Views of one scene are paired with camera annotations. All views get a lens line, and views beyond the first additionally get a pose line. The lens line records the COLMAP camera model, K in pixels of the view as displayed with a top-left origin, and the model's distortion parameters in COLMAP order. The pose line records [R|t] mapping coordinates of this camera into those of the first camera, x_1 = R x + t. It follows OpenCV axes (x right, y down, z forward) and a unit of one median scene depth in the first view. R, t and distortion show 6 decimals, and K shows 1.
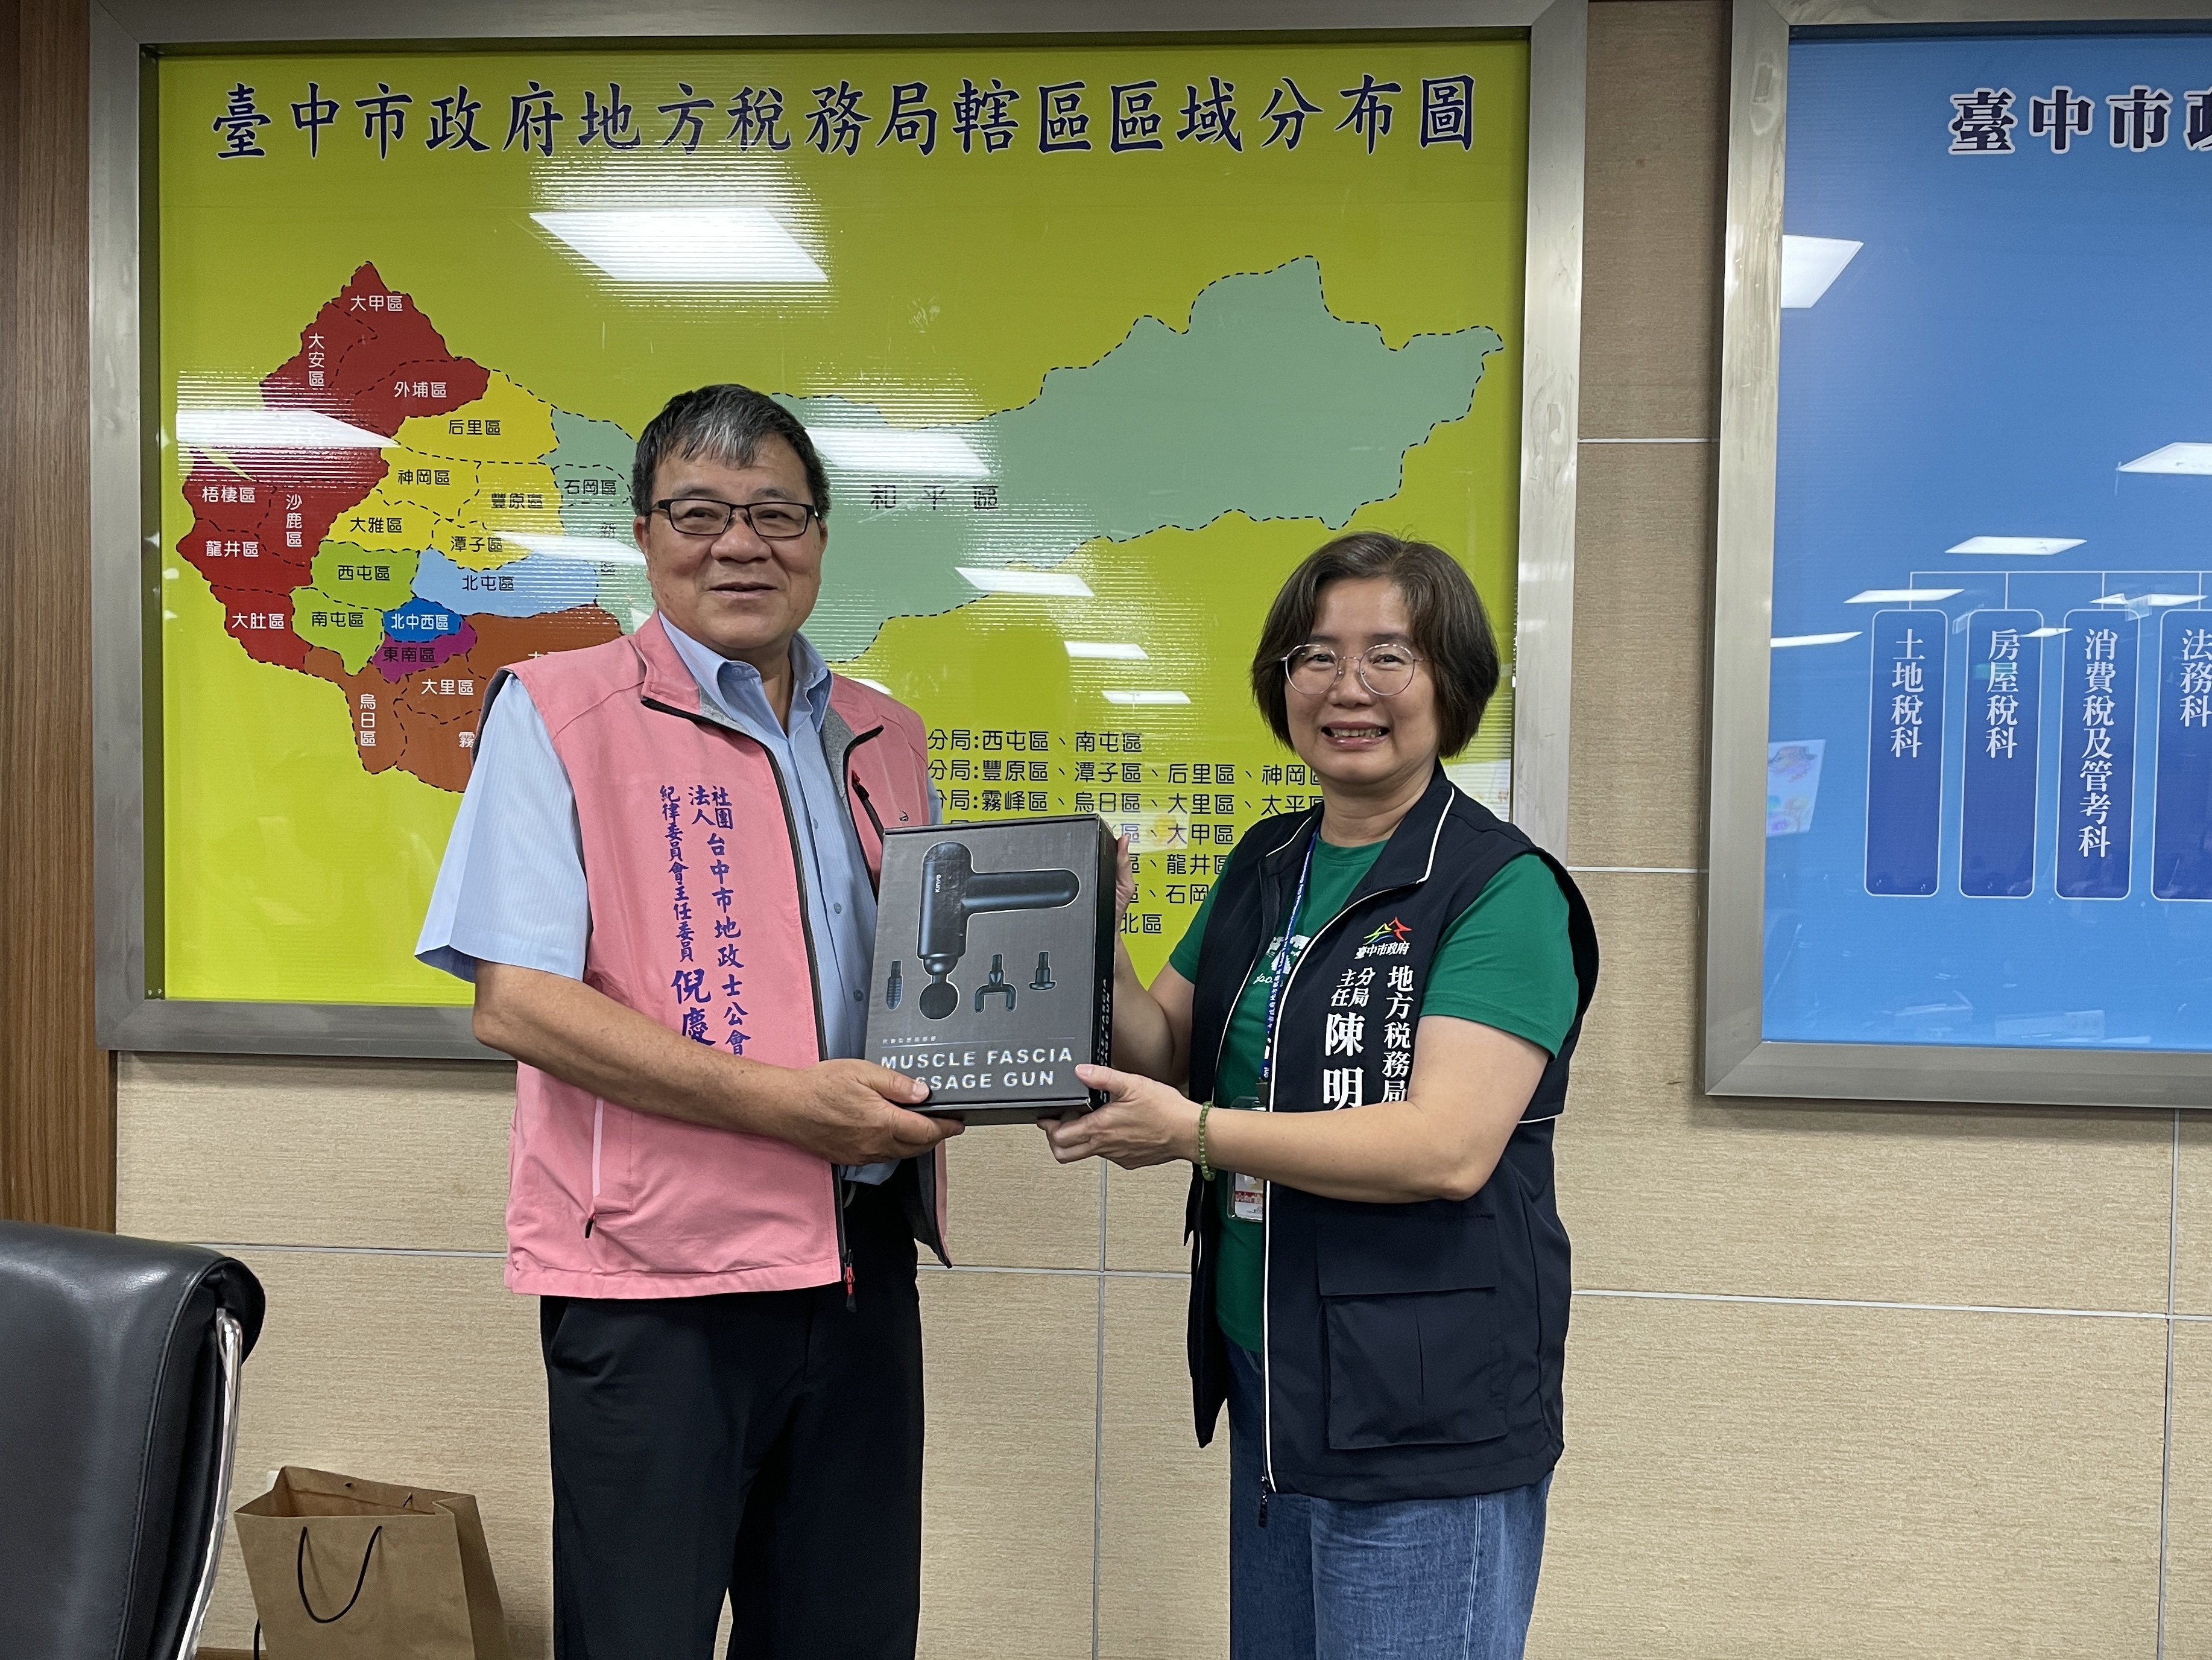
lens RADIAL K [[1882.5, 0, 1179.7], [0, 1882.5, 894.7], [0, 0, 1]] dist [0.080480, -0.108594]
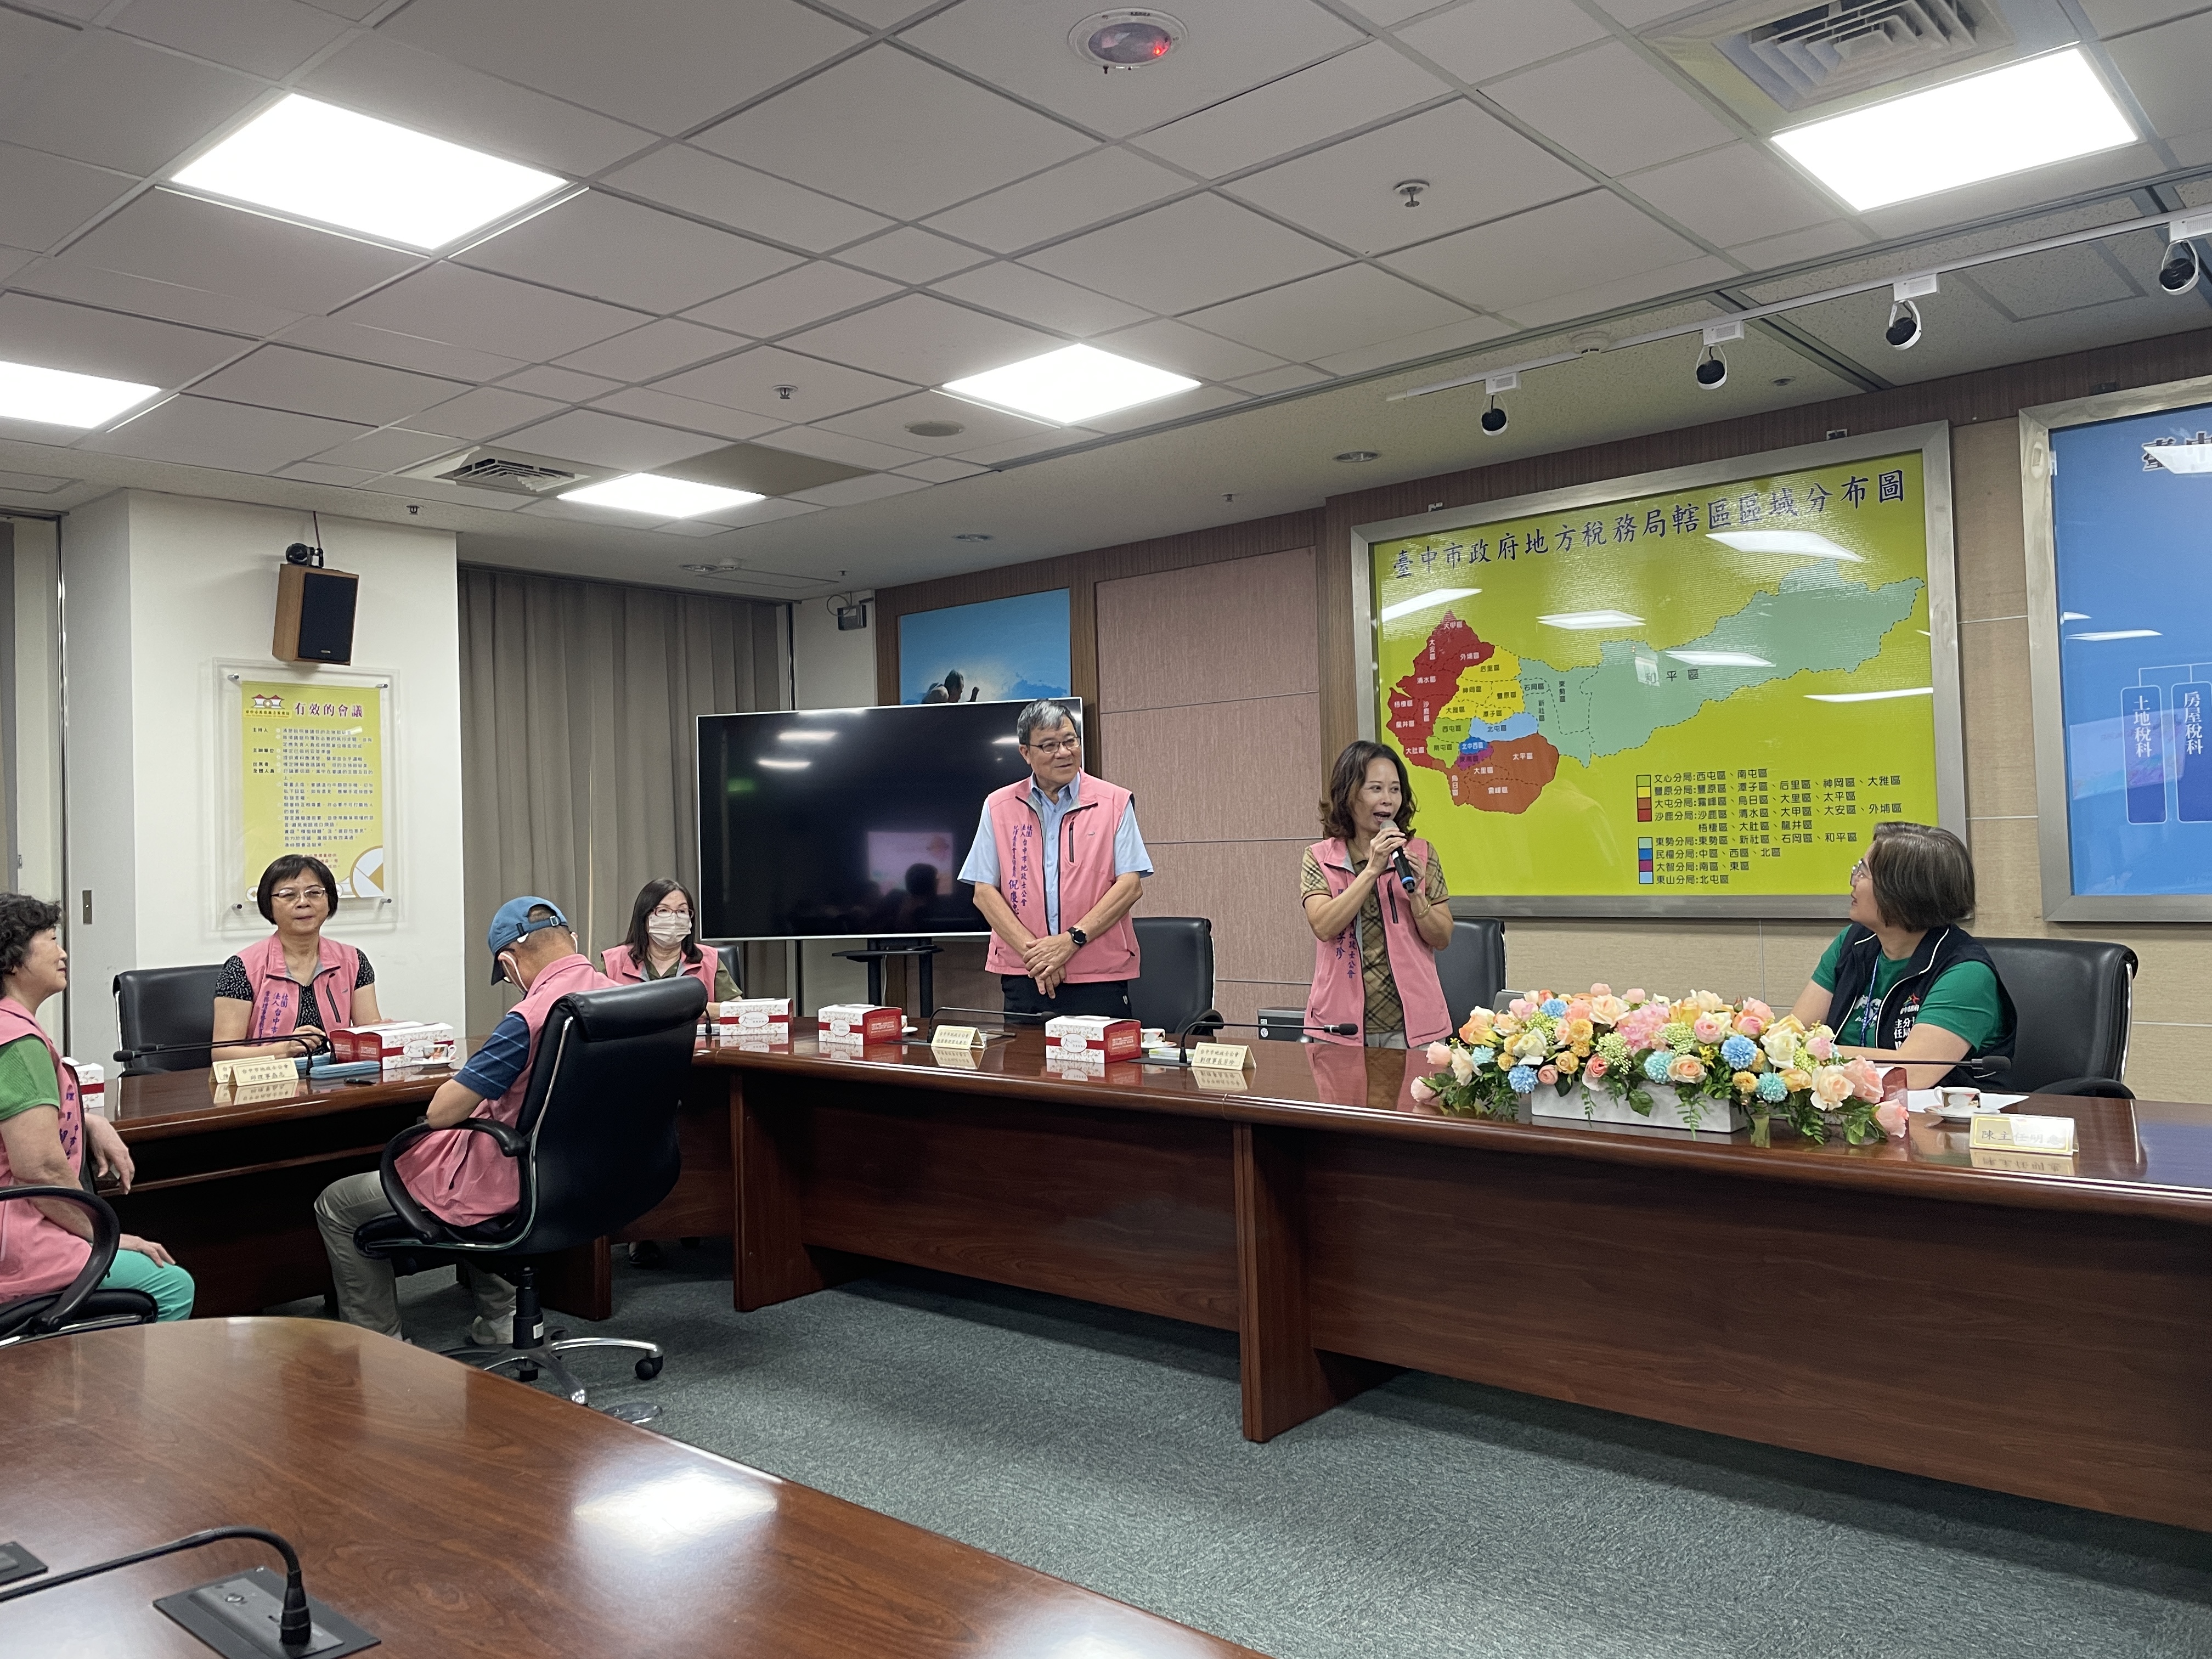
lens RADIAL K [[1657.0, 0, 1104.0], [0, 1657.0, 821.6], [0, 0, 1]] dist [0.062455, -0.074763]
pose [[0.801434, -0.051364, -0.595873, 0.537324], [0.024600, 0.998293, -0.052966, 0.064999], [0.597576, 0.027791, 0.801330, -1.098406]]
